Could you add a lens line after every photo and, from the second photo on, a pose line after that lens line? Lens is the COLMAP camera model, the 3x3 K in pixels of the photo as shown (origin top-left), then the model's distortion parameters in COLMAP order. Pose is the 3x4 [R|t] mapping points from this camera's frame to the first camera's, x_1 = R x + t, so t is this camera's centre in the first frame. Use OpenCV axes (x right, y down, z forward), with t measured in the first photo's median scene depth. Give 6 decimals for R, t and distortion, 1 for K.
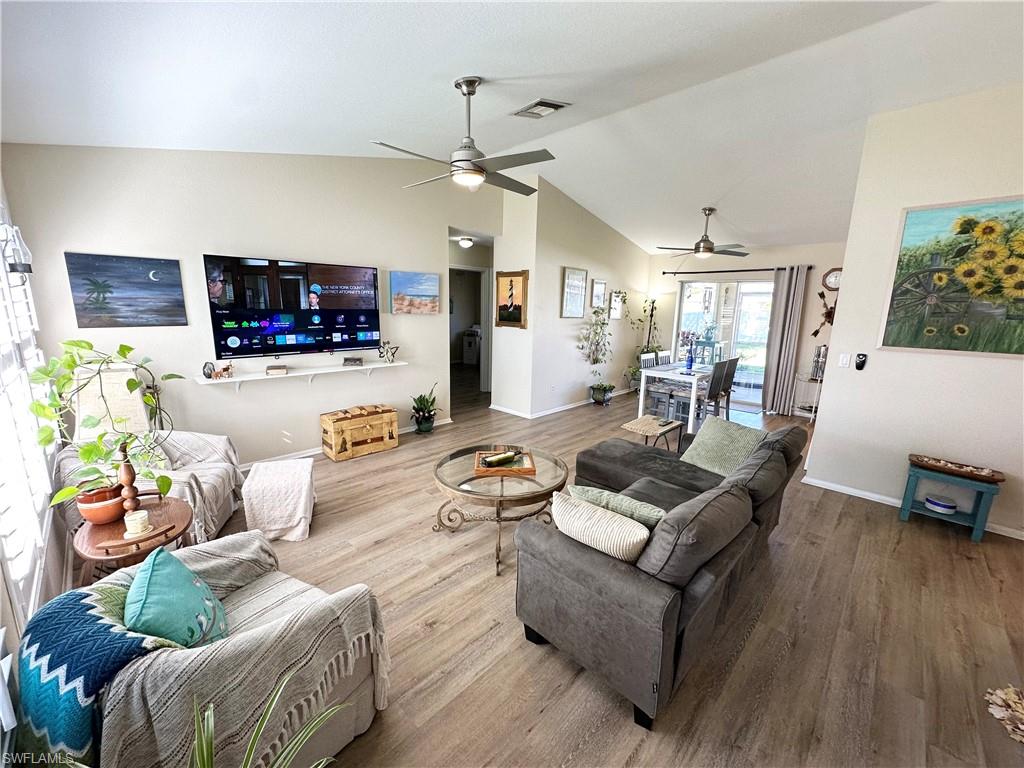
lens RADIAL K [[407.6, 0, 512.0], [0, 407.6, 384.0], [0, 0, 1]] dist [-0.003430, 0.000198]
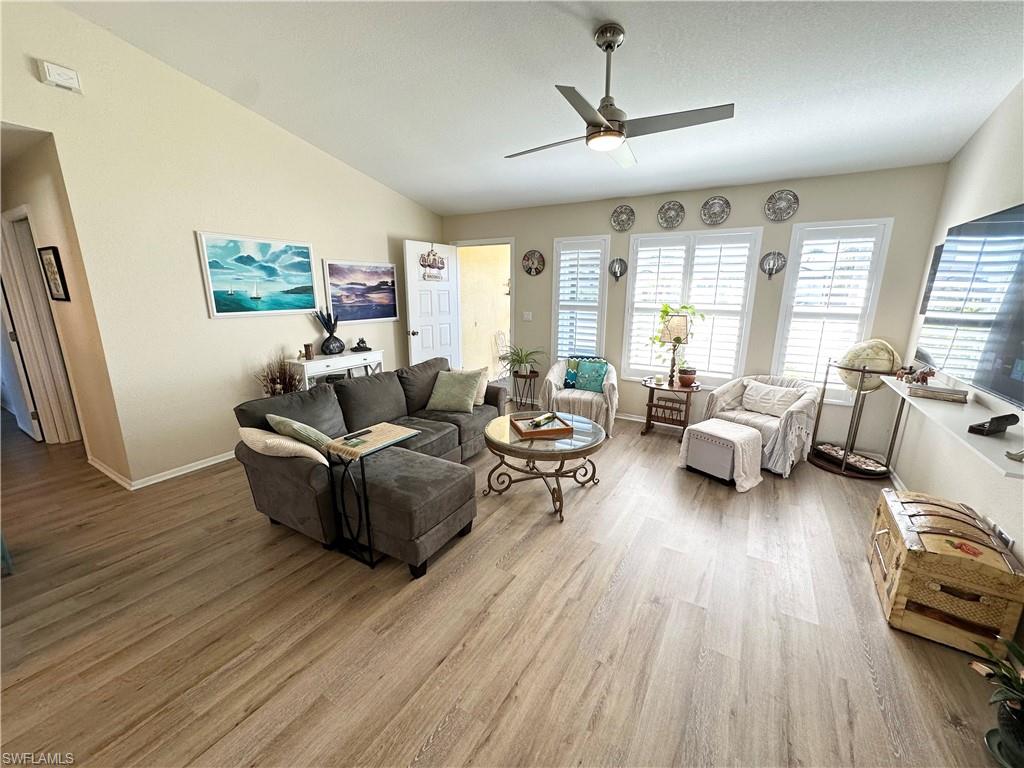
lens RADIAL K [[407.6, 0, 512.0], [0, 407.6, 384.0], [0, 0, 1]] dist [-0.003430, 0.000198]
pose [[-0.973649, 0.024896, -0.226688, 0.180384], [-0.070950, 0.911623, 0.404858, -0.206396], [0.216733, 0.410273, -0.885834, 1.118382]]
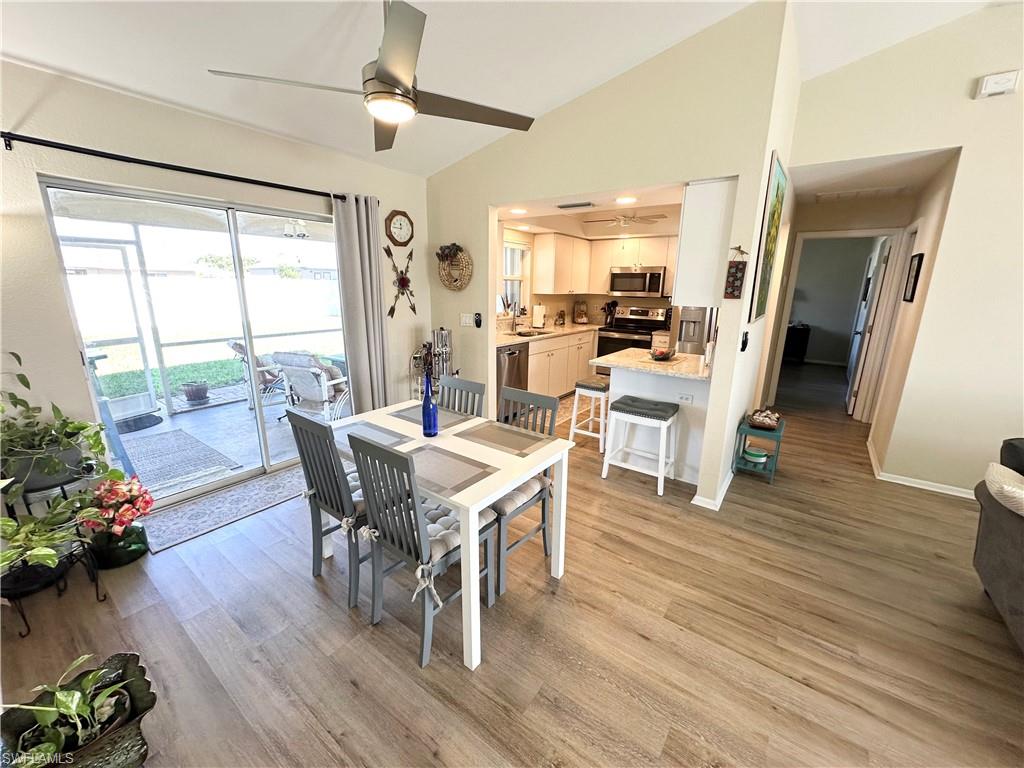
lens RADIAL K [[407.6, 0, 512.0], [0, 407.6, 384.0], [0, 0, 1]] dist [-0.003430, 0.000198]
pose [[-0.129861, -0.259844, 0.956879, 0.084135], [0.178480, 0.943161, 0.280342, -0.206292], [-0.975336, 0.207189, -0.076103, 1.112209]]
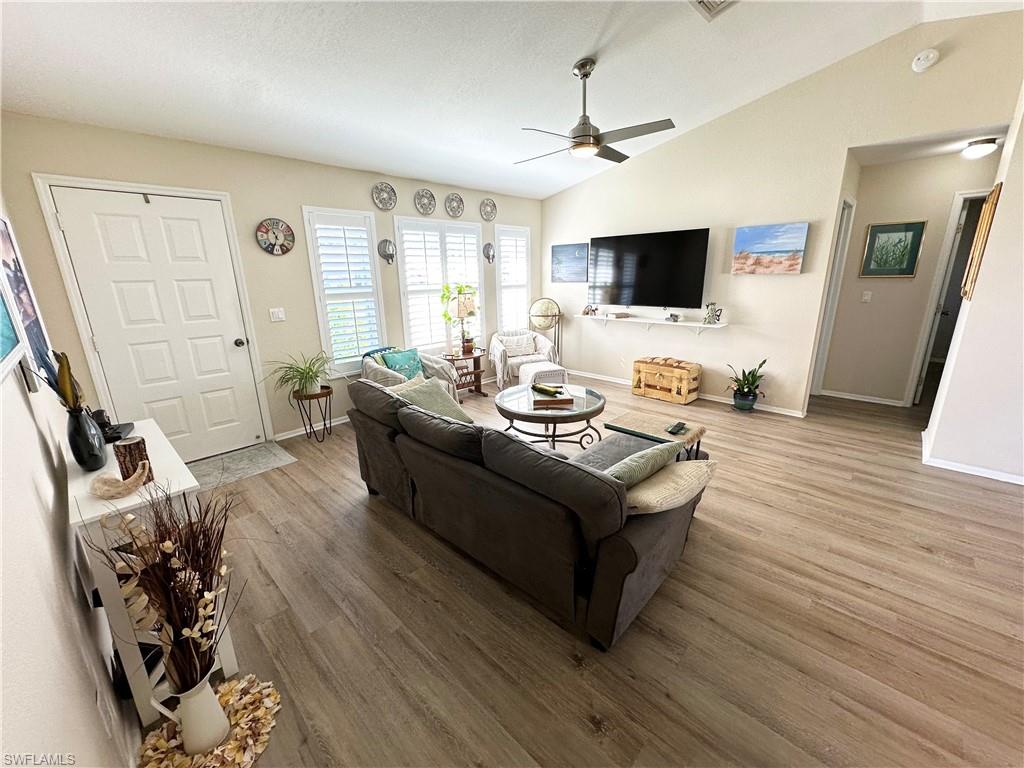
lens RADIAL K [[407.6, 0, 512.0], [0, 407.6, 384.0], [0, 0, 1]] dist [-0.003430, 0.000198]
pose [[0.005448, 0.241156, -0.970471, 0.668988], [-0.175814, 0.955599, 0.236473, -0.060524], [0.984408, 0.169334, 0.047605, 0.480792]]
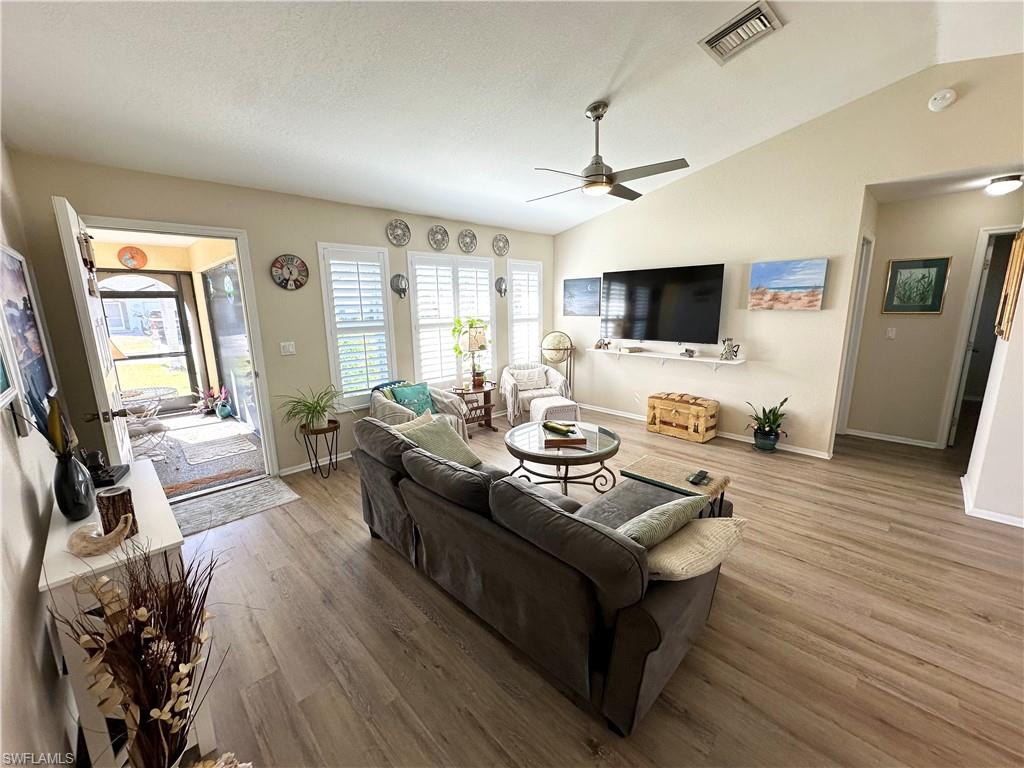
lens RADIAL K [[407.6, 0, 512.0], [0, 407.6, 384.0], [0, 0, 1]] dist [-0.003430, 0.000198]
pose [[-0.023650, 0.172302, -0.984760, 0.645741], [-0.180417, 0.968127, 0.173724, -0.070537], [0.983306, 0.181776, 0.008190, 0.479878]]
